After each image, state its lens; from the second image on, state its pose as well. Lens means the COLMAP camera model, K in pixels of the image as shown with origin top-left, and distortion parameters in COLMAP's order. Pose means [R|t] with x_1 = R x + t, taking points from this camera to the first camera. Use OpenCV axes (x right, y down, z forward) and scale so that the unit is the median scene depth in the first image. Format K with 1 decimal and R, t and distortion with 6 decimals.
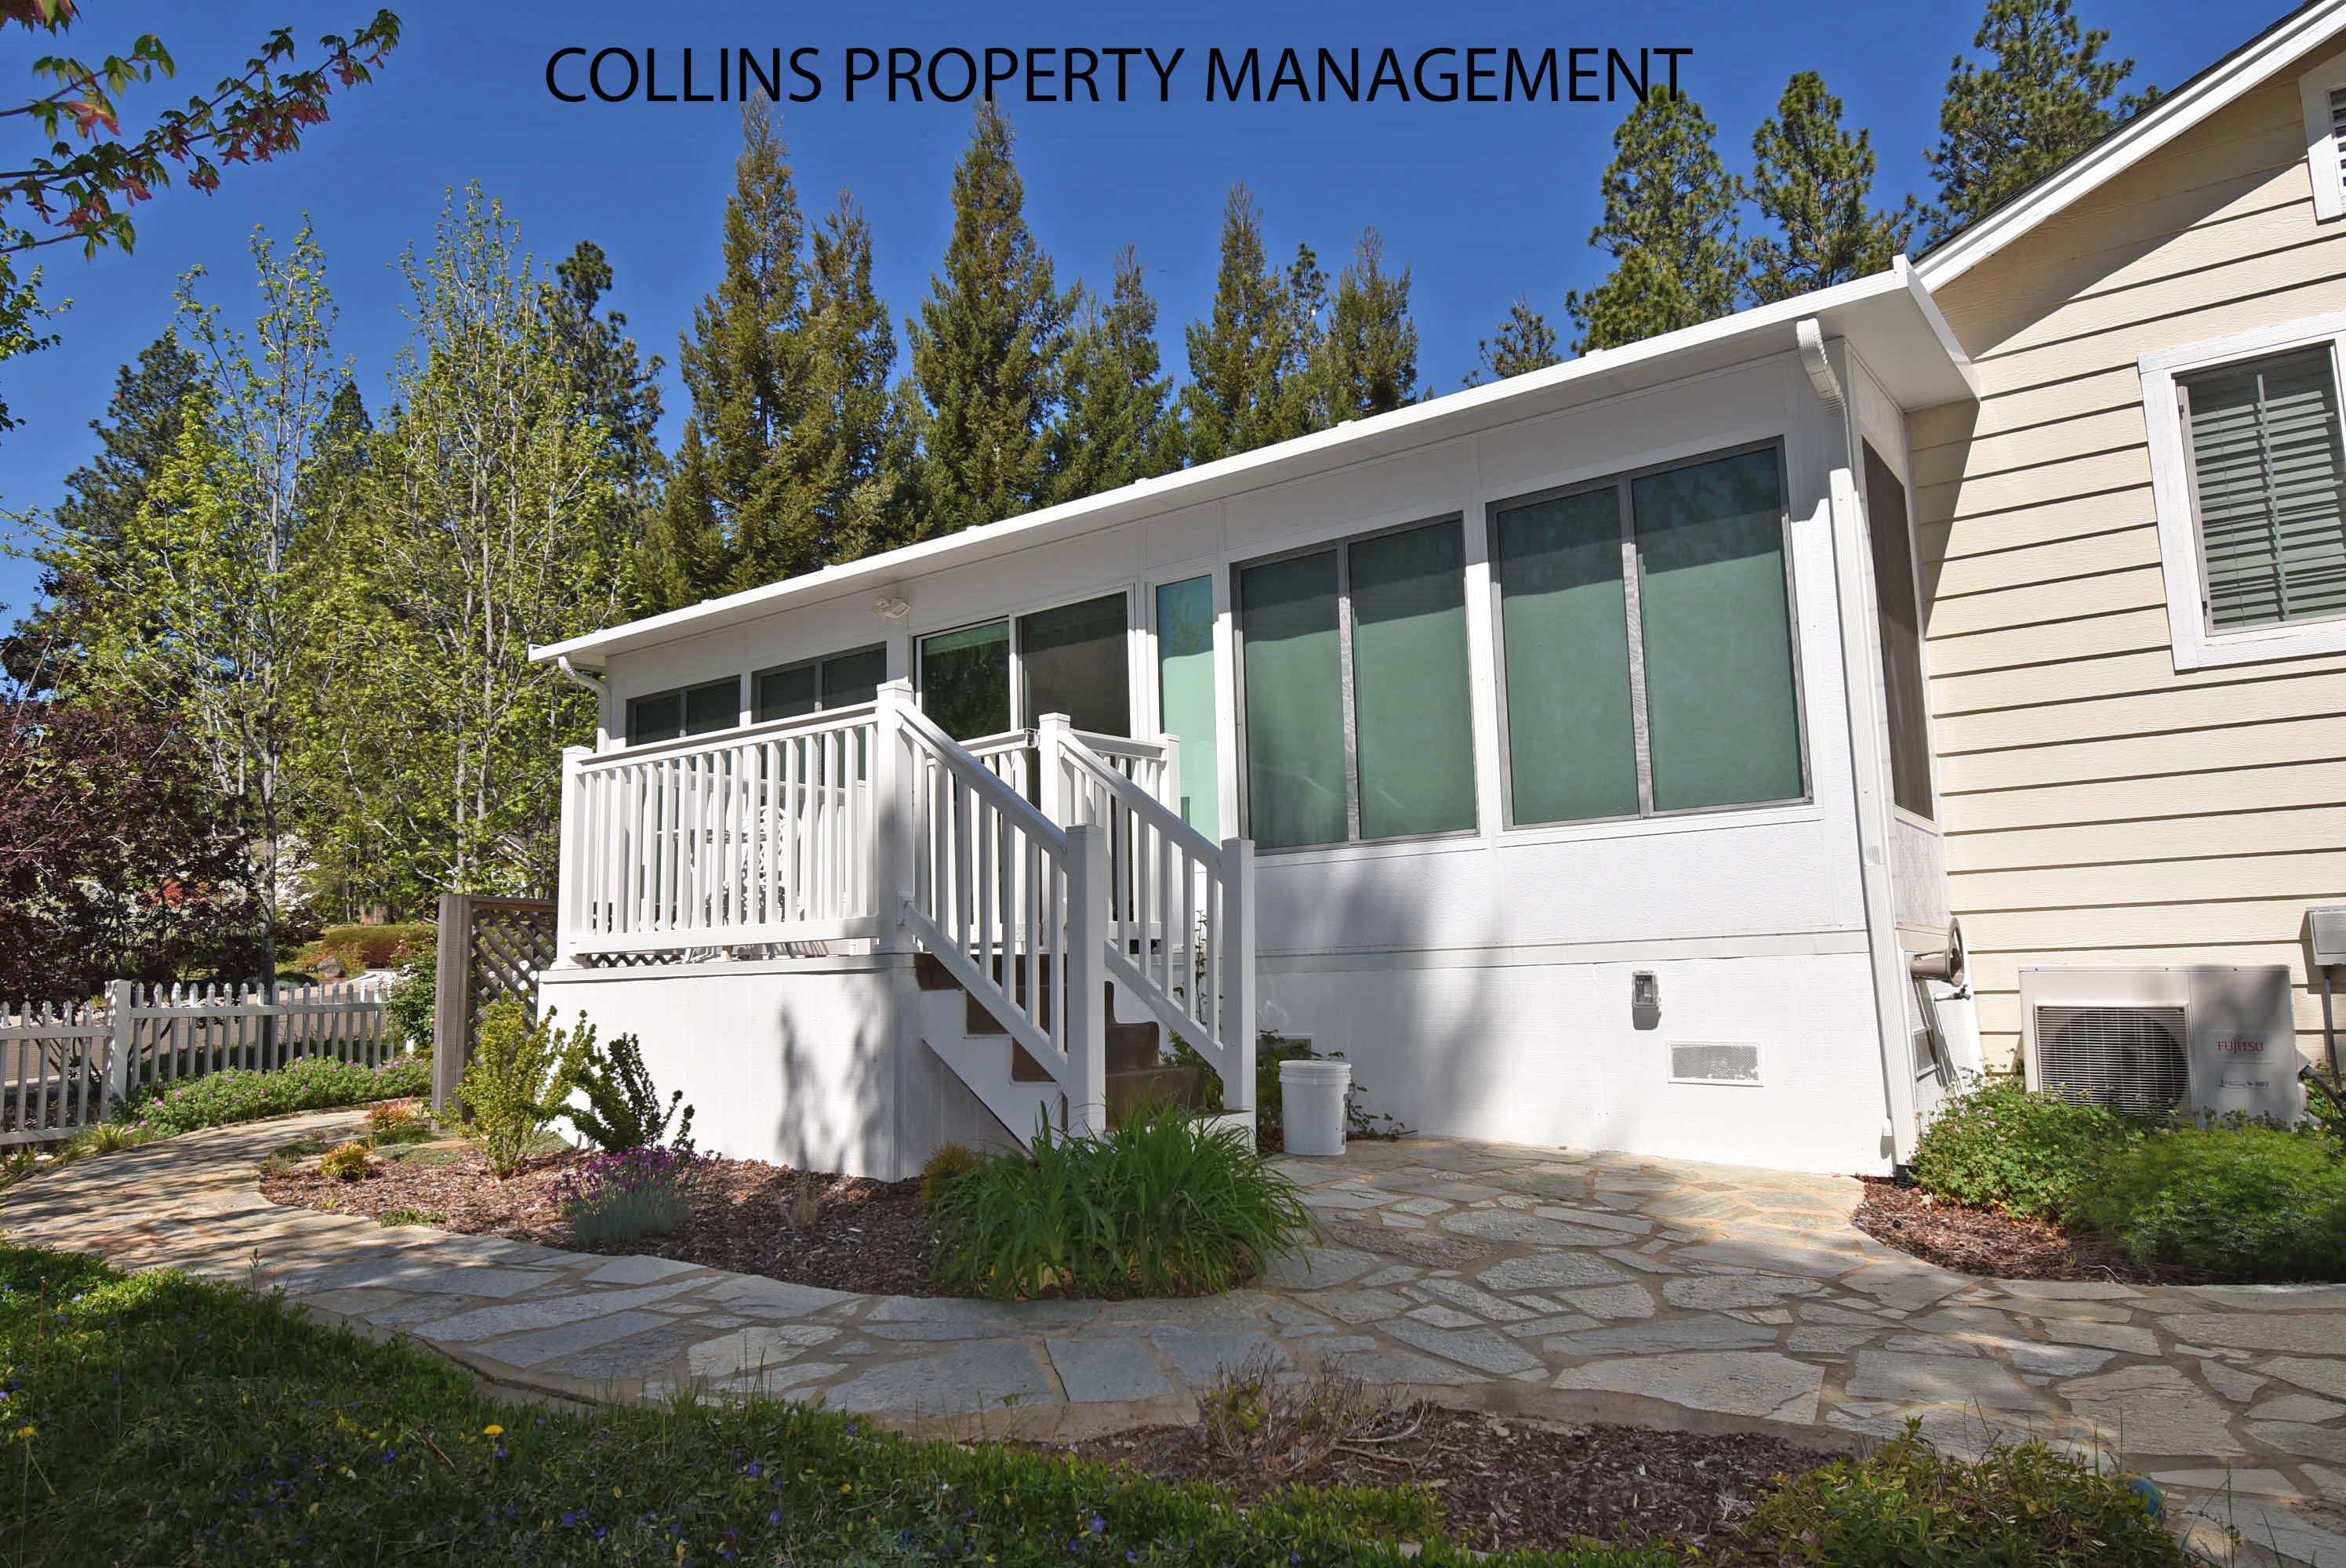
lens RADIAL K [[1496.1, 0, 1173.0], [0, 1496.1, 784.0], [0, 0, 1]] dist [0.030838, -0.045808]
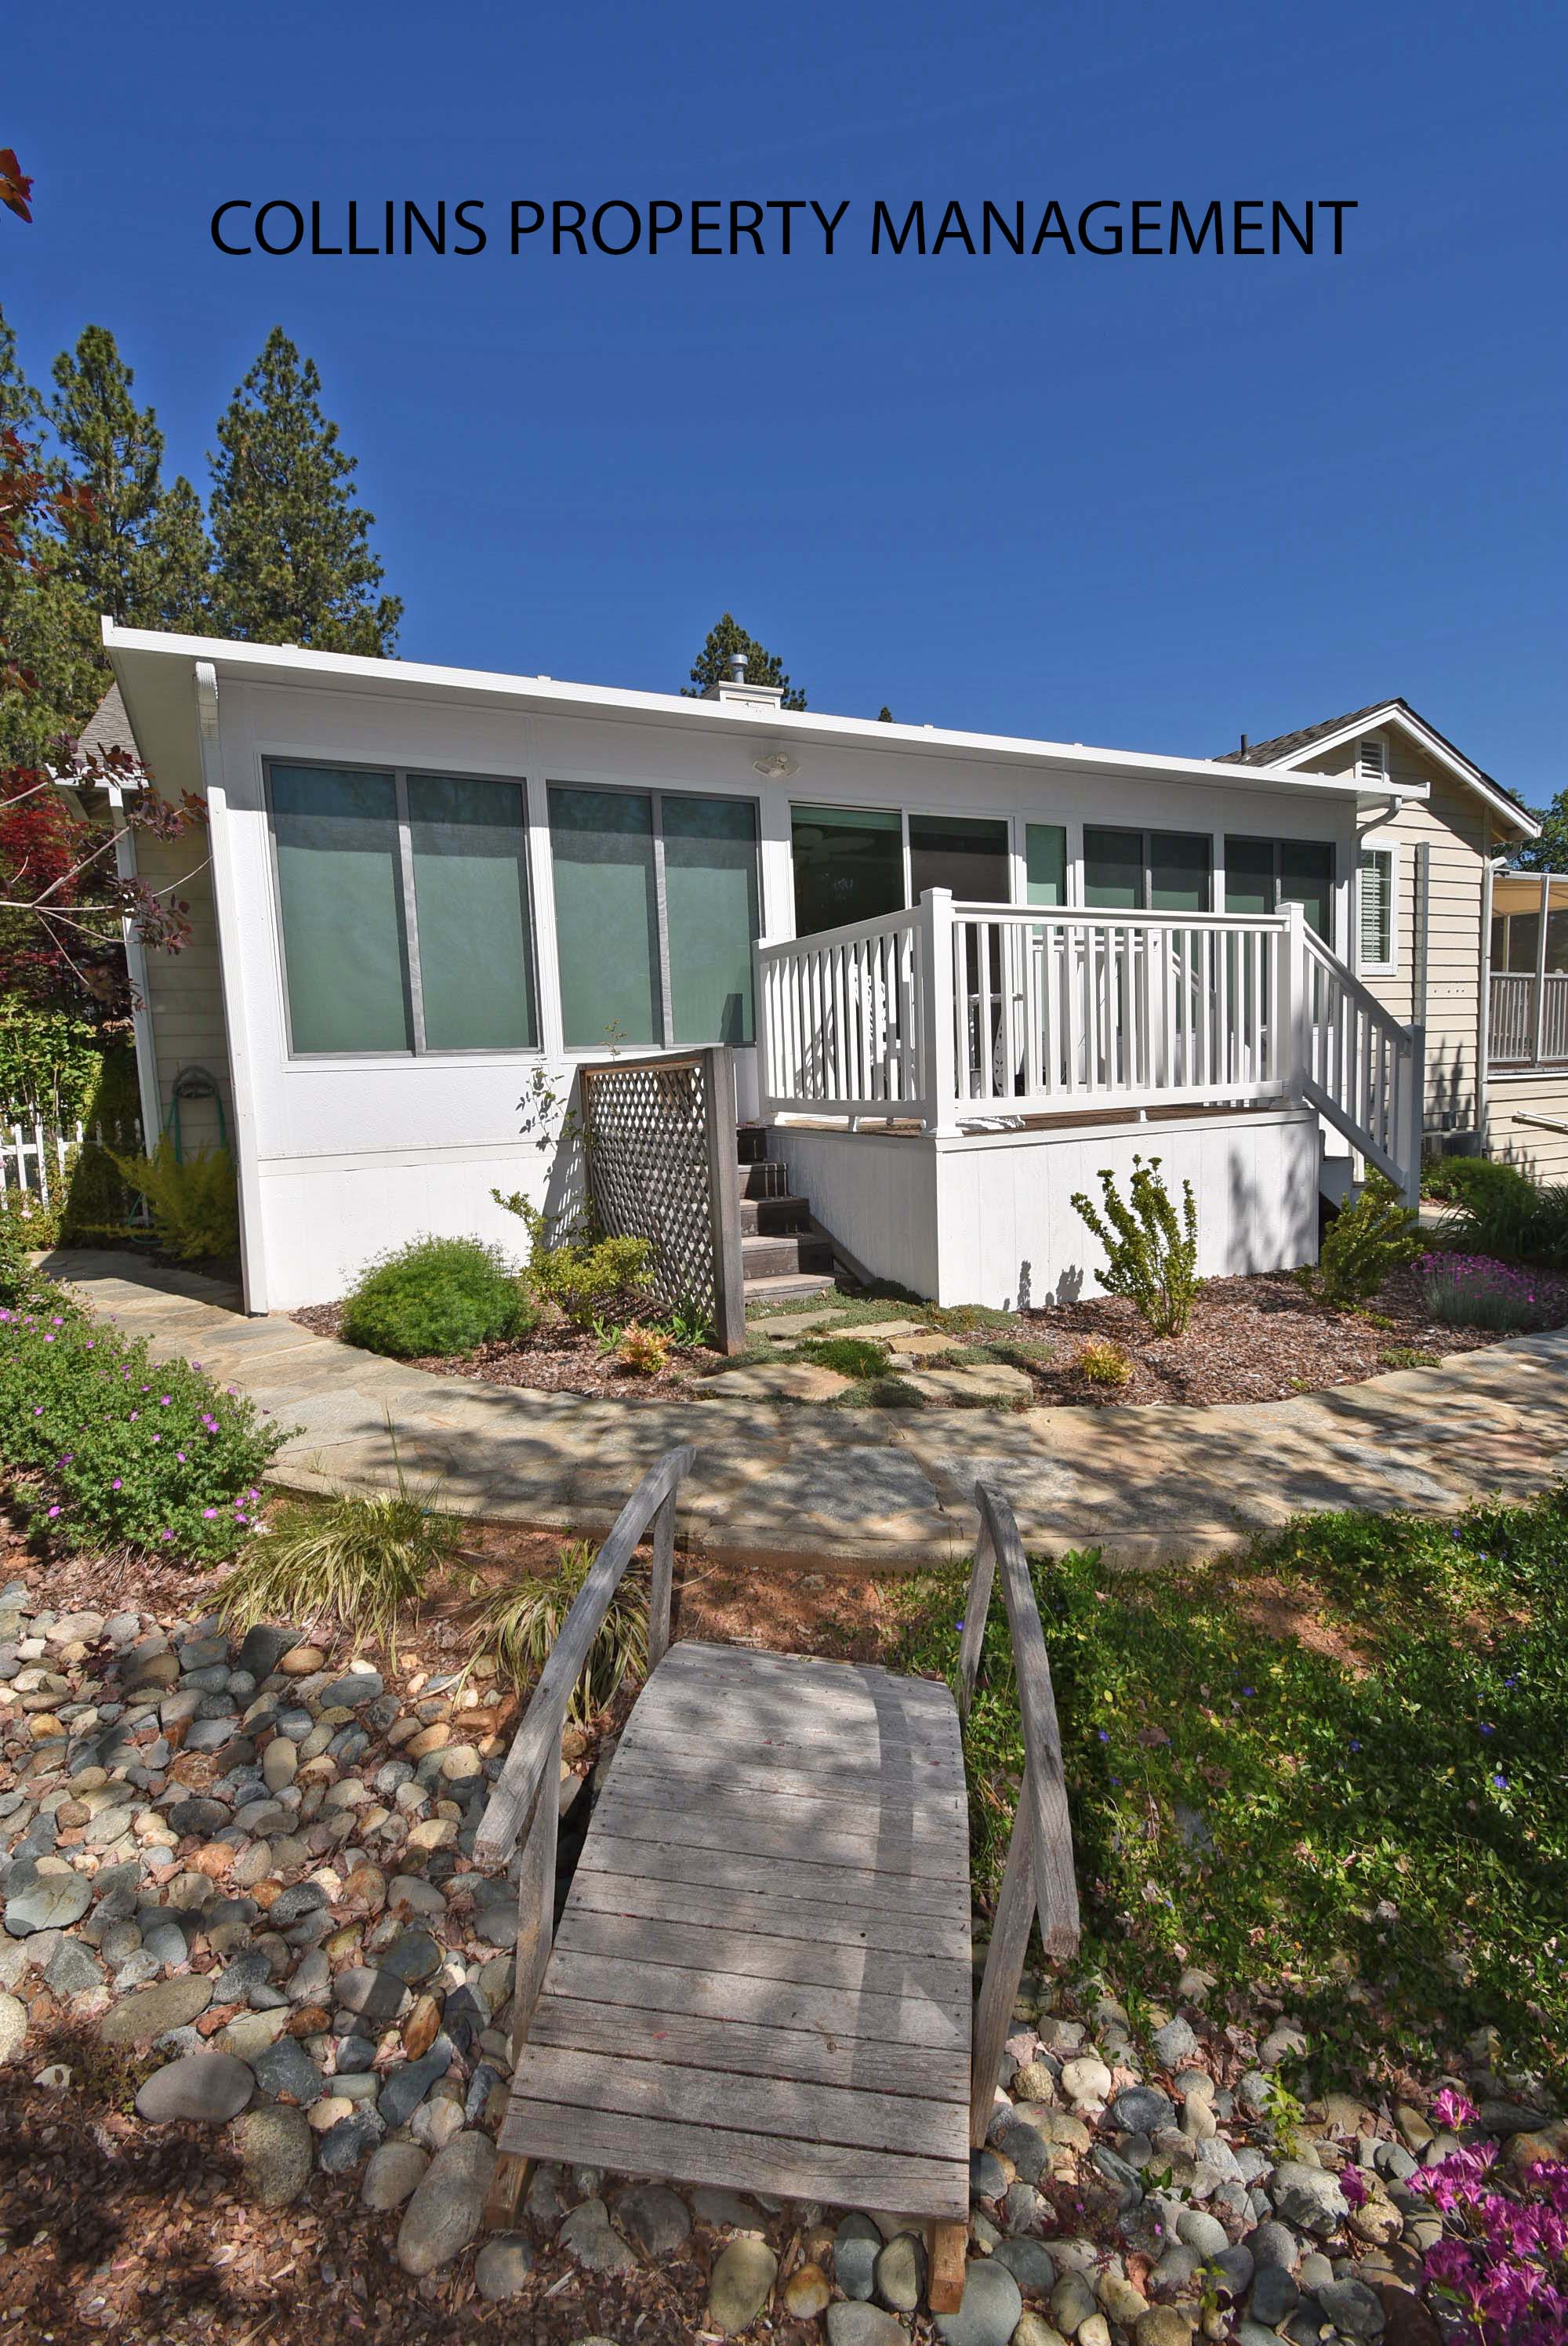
lens RADIAL K [[1042.0, 0, 784.0], [0, 1042.0, 1173.0], [0, 0, 1]] dist [0.022154, -0.028065]
pose [[0.455360, -0.087263, 0.886021, -0.882549], [-0.092892, 0.985097, 0.144761, 0.052860], [-0.885448, -0.148223, 0.440467, 0.689057]]
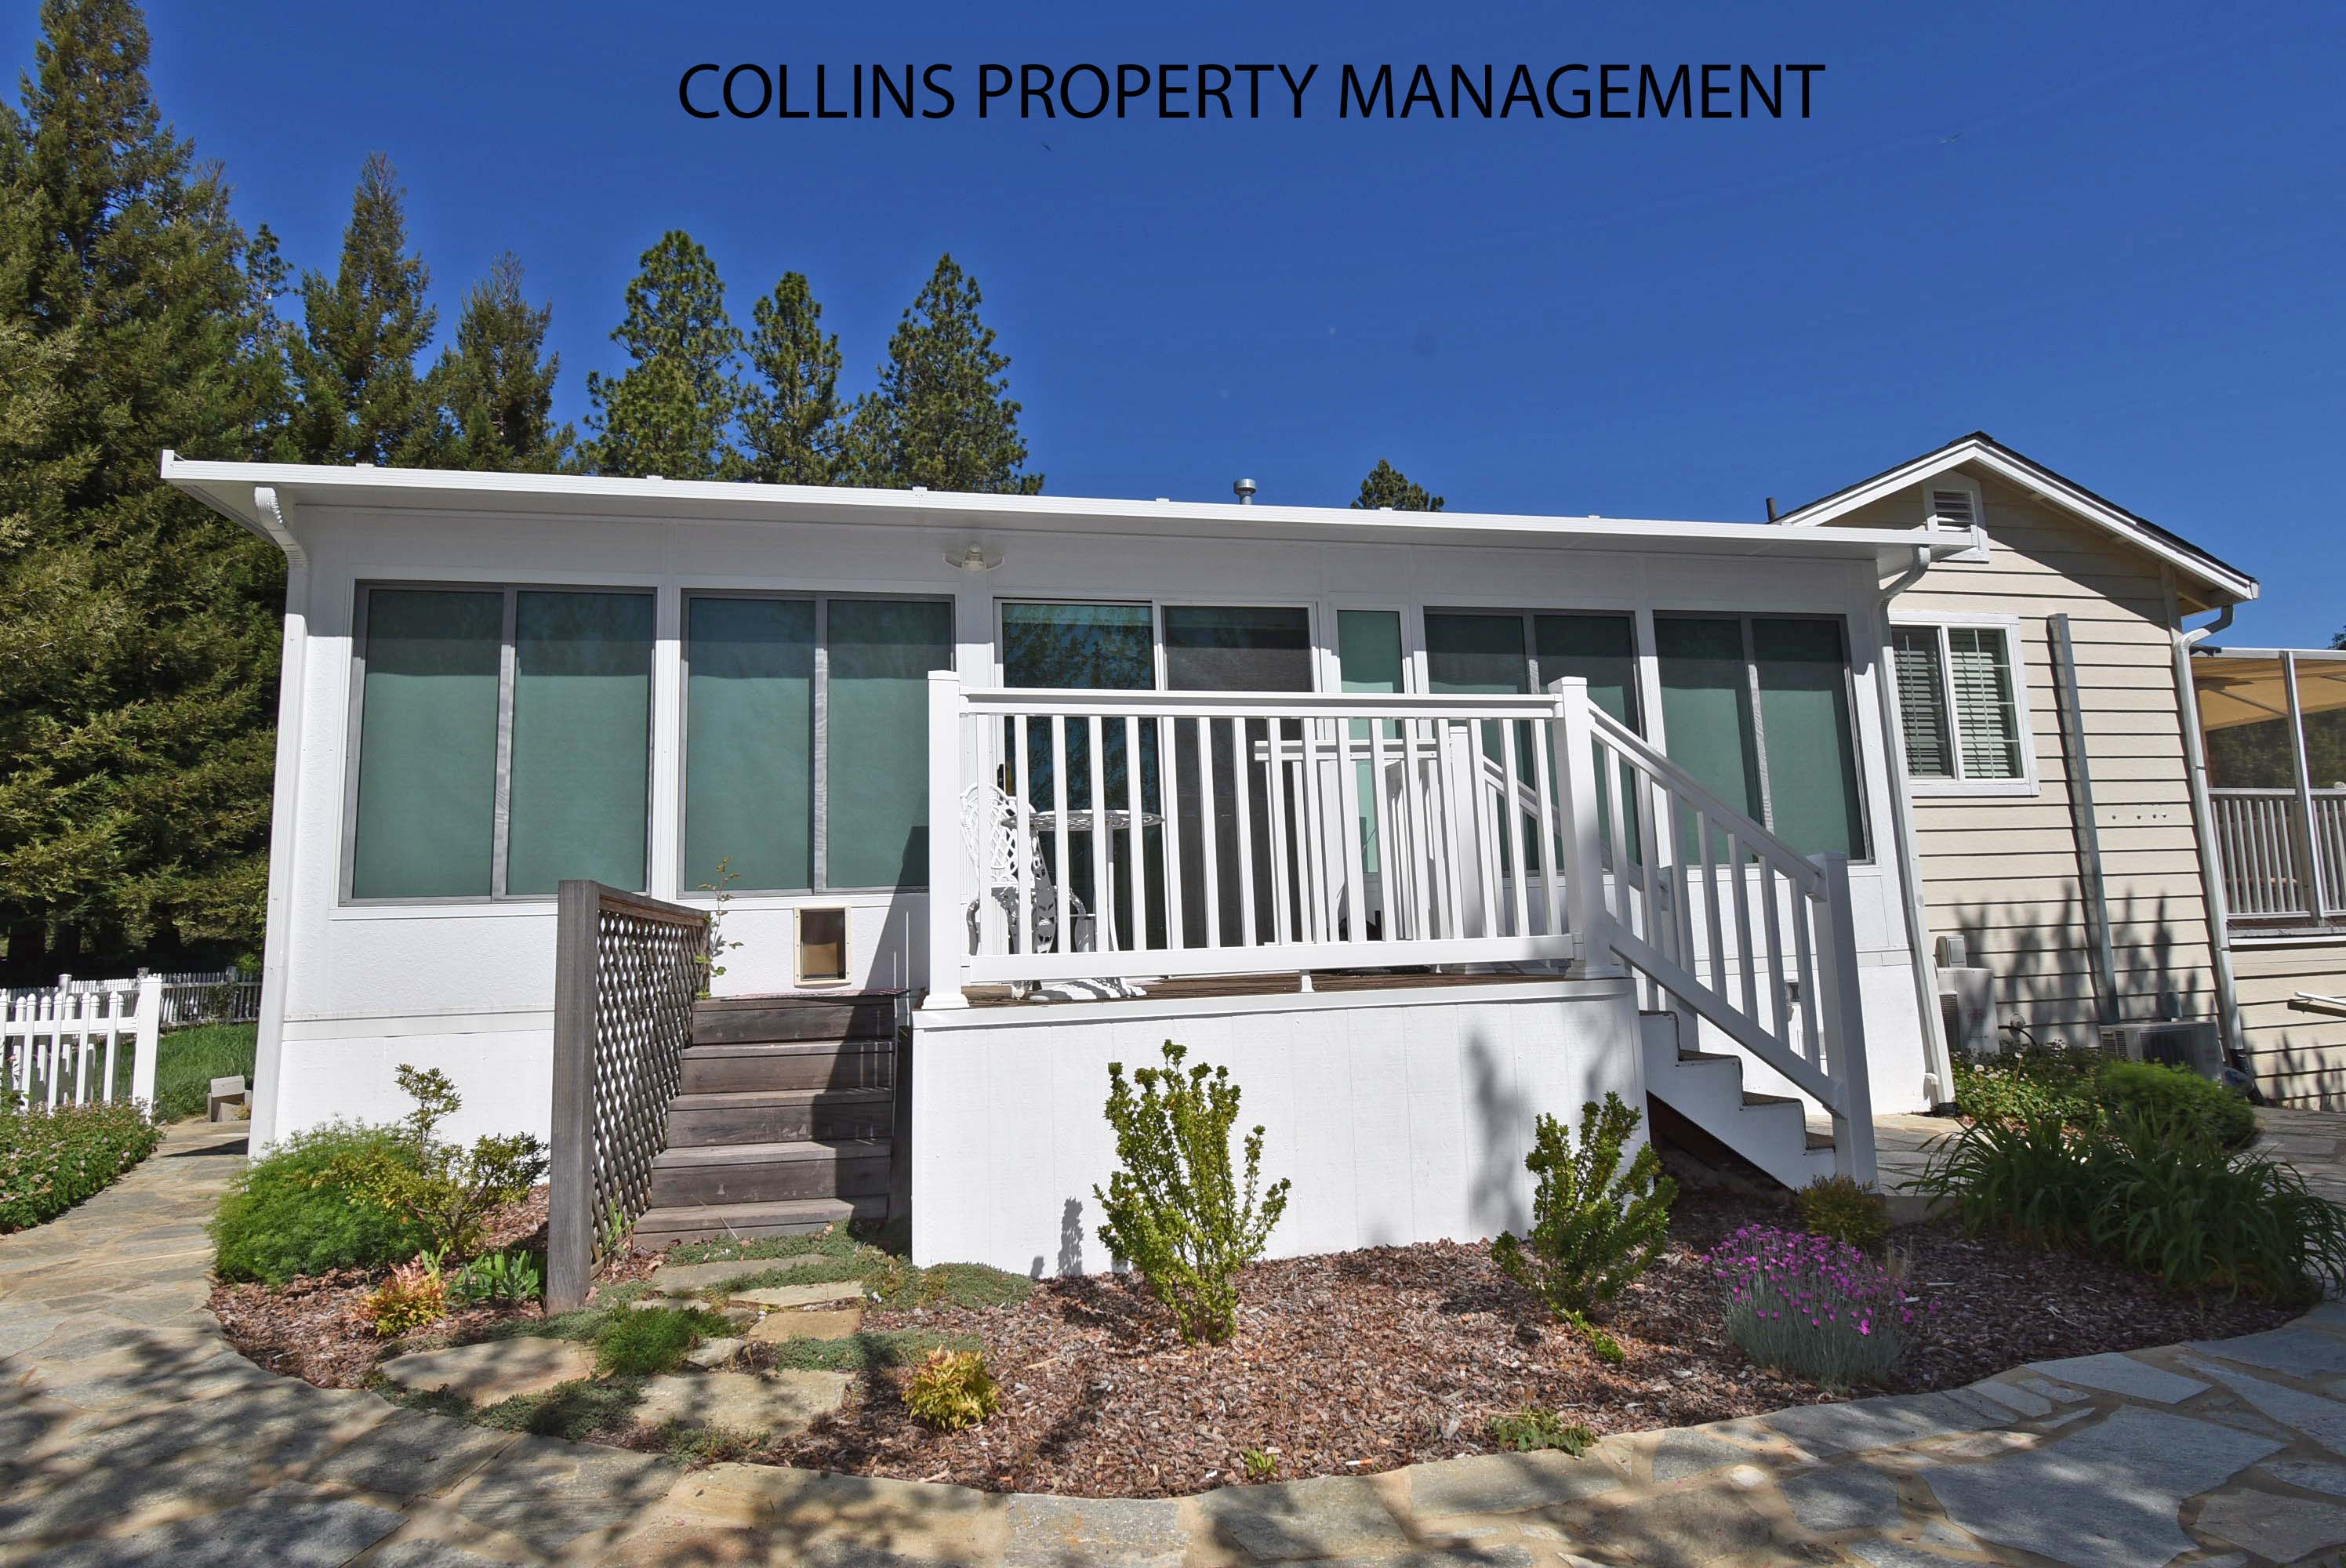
lens RADIAL K [[1163.8, 0, 1176.3], [0, 1163.8, 802.6], [0, 0, 1]] dist [0.022206, -0.032079]
pose [[0.664678, 0.088450, 0.741875, -0.622774], [-0.081465, 0.995627, -0.045715, 0.042668], [-0.742675, -0.030052, 0.668978, 0.505828]]
